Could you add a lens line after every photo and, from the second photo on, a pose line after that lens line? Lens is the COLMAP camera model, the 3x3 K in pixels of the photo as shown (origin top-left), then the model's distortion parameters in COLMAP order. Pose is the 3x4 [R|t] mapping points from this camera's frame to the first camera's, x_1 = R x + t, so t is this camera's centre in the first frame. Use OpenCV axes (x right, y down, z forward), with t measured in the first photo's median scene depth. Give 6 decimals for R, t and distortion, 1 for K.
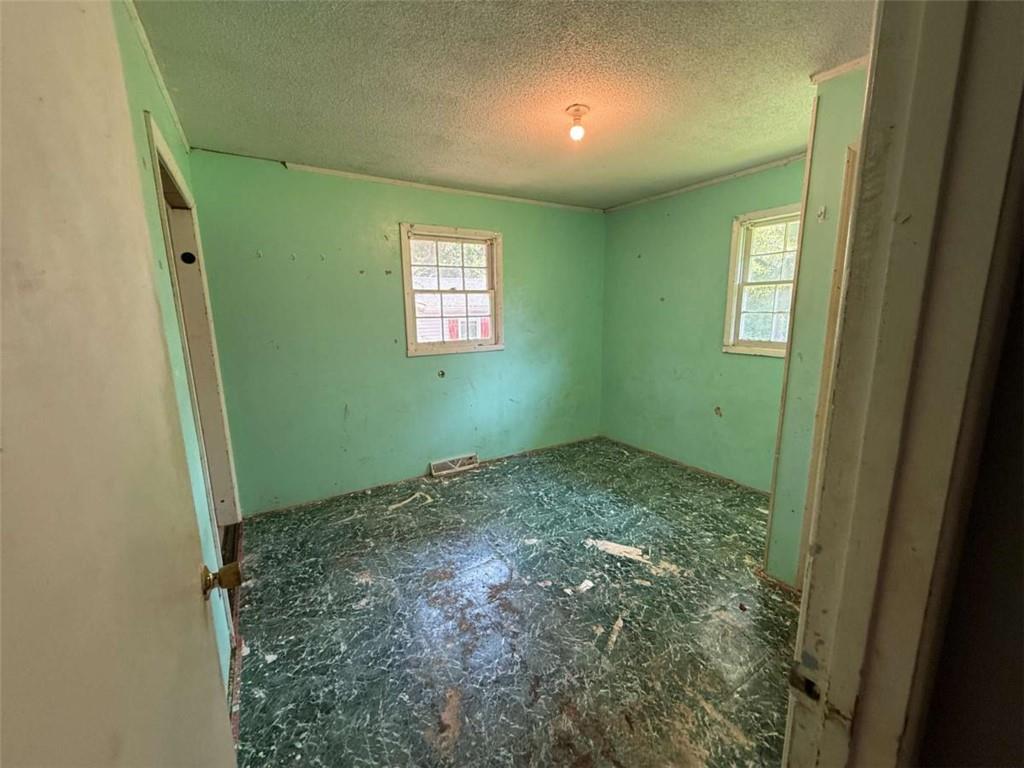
lens RADIAL K [[409.6, 0, 508.0], [0, 409.6, 383.6], [0, 0, 1]] dist [-0.000730, -0.000121]
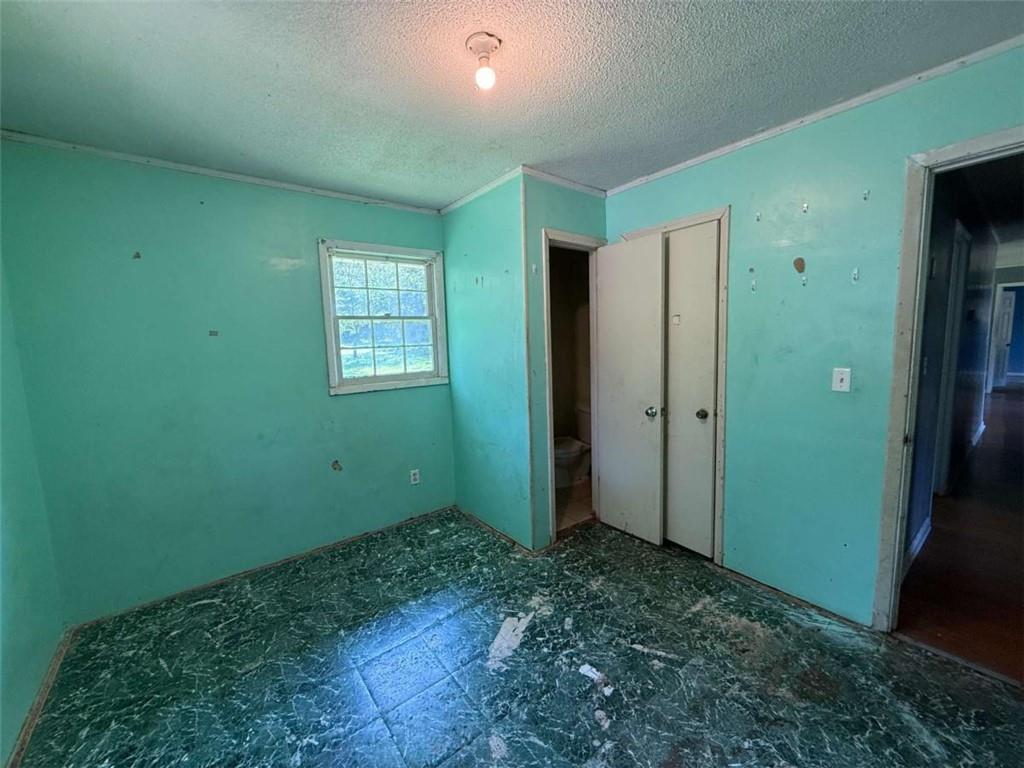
lens RADIAL K [[409.6, 0, 507.5], [0, 409.6, 383.0], [0, 0, 1]] dist [-0.000730, -0.000121]
pose [[-0.111210, -0.091610, 0.989566, -0.451218], [0.211816, 0.970677, 0.113665, -0.156056], [-0.970961, 0.222247, -0.088544, 0.926585]]
